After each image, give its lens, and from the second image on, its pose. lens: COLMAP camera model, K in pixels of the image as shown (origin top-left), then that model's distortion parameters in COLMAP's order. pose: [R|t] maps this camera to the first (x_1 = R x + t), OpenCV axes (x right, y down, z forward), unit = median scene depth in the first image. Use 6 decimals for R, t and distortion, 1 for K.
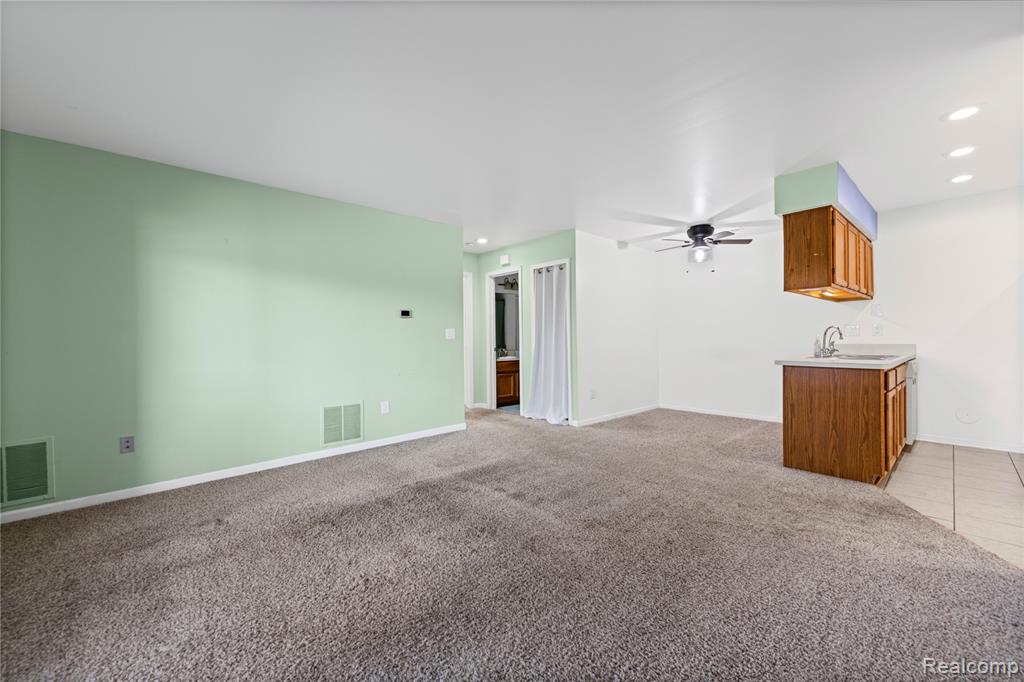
lens RADIAL K [[407.6, 0, 510.6], [0, 407.6, 341.6], [0, 0, 1]] dist [0.007266, -0.000611]
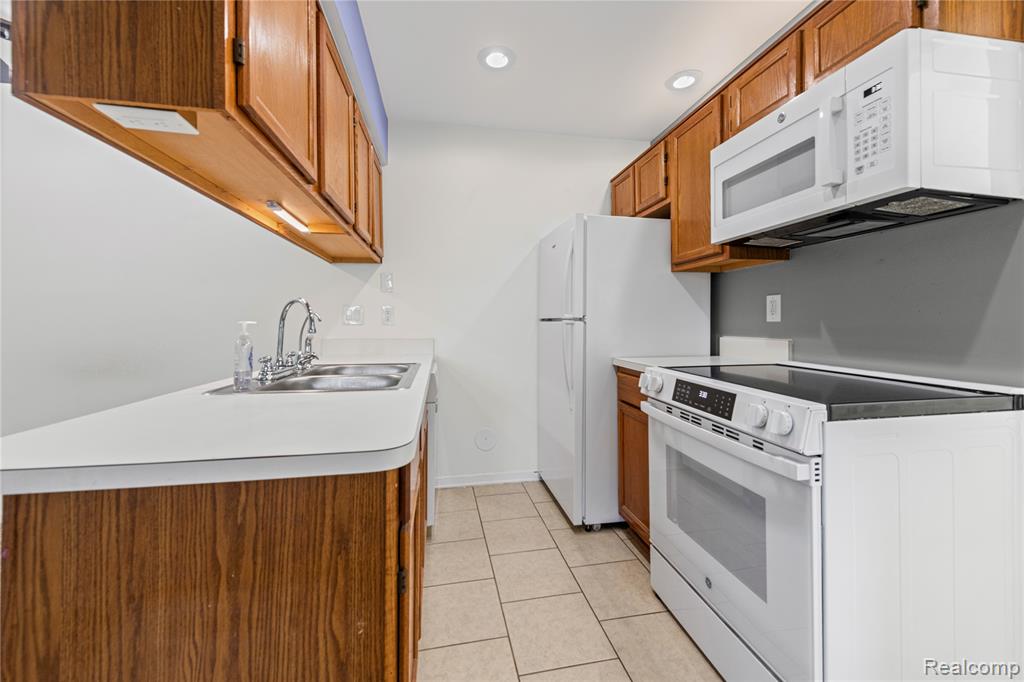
lens RADIAL K [[407.6, 0, 518.1], [0, 407.6, 319.9], [0, 0, 1]] dist [0.007266, -0.000611]
pose [[0.514402, 0.017895, 0.857363, 0.627616], [0.001726, 0.999759, -0.021903, -0.010340], [-0.857548, 0.012747, 0.514247, 0.690119]]
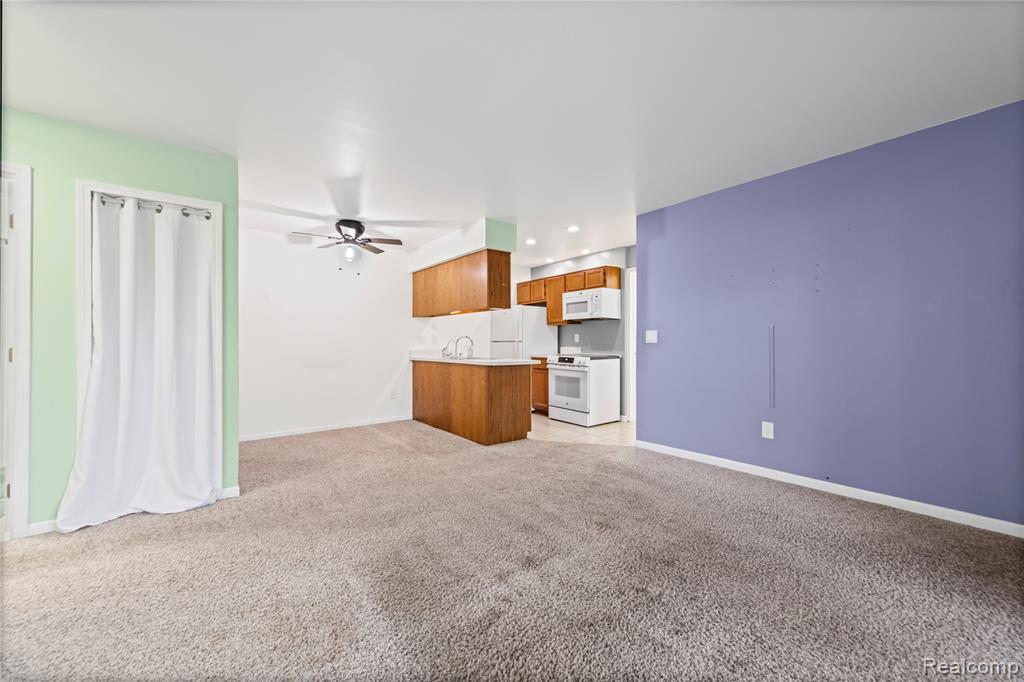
lens RADIAL K [[407.6, 0, 520.9], [0, 407.6, 337.2], [0, 0, 1]] dist [0.007266, -0.000611]
pose [[0.059187, 0.024702, 0.997941, -0.600260], [0.011815, 0.999606, -0.025444, 0.002802], [-0.998177, 0.013296, 0.058872, 0.823821]]
